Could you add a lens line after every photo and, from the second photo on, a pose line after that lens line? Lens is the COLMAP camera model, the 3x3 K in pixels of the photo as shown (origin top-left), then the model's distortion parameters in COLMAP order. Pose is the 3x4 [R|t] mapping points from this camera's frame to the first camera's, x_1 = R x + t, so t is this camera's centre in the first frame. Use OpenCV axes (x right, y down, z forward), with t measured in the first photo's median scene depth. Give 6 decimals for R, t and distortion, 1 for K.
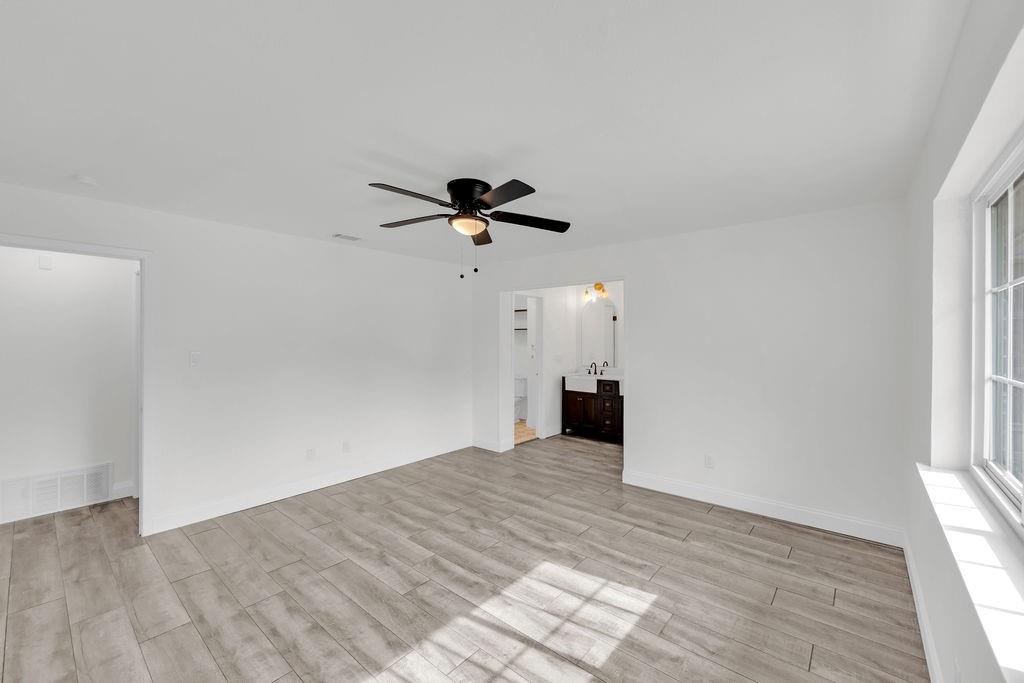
lens RADIAL K [[412.2, 0, 517.8], [0, 412.2, 339.0], [0, 0, 1]] dist [-0.001612, 0.000060]
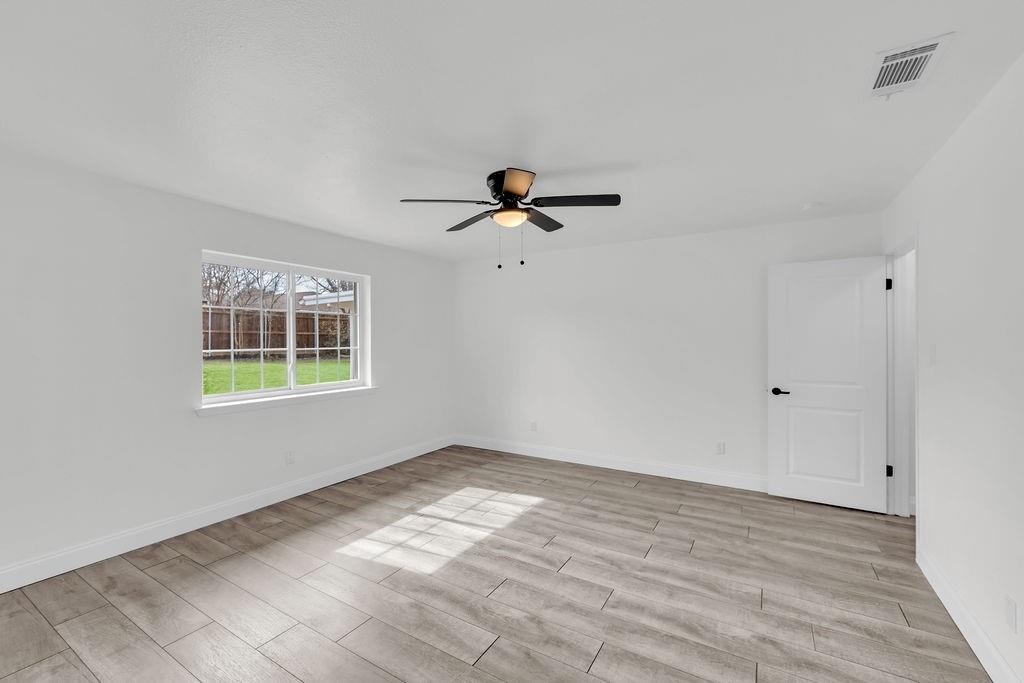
lens RADIAL K [[412.2, 0, 517.8], [0, 412.2, 339.0], [0, 0, 1]] dist [-0.001612, 0.000060]
pose [[-0.986422, 0.002032, -0.164220, 0.023180], [0.002109, 0.999998, -0.000296, 0.034665], [0.164219, -0.000638, -0.986424, 1.770566]]
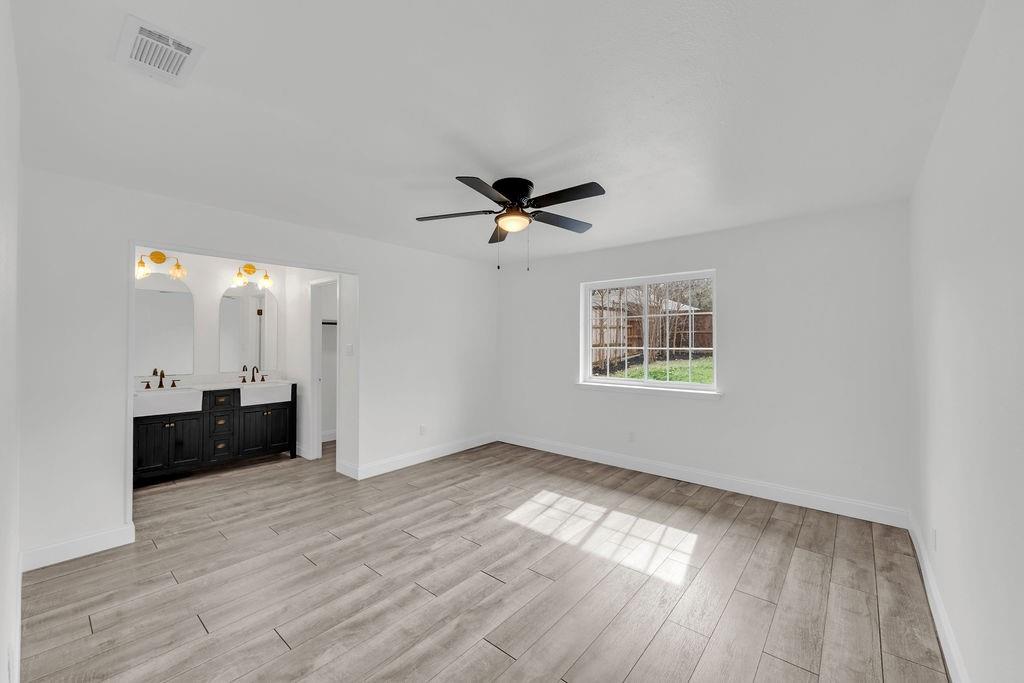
lens RADIAL K [[412.2, 0, 517.8], [0, 412.2, 339.0], [0, 0, 1]] dist [-0.001612, 0.000060]
pose [[-0.008269, 0.006436, 0.999945, -1.060852], [0.002592, 0.999976, -0.006415, 0.022559], [-0.999962, 0.002539, -0.008286, 0.892835]]
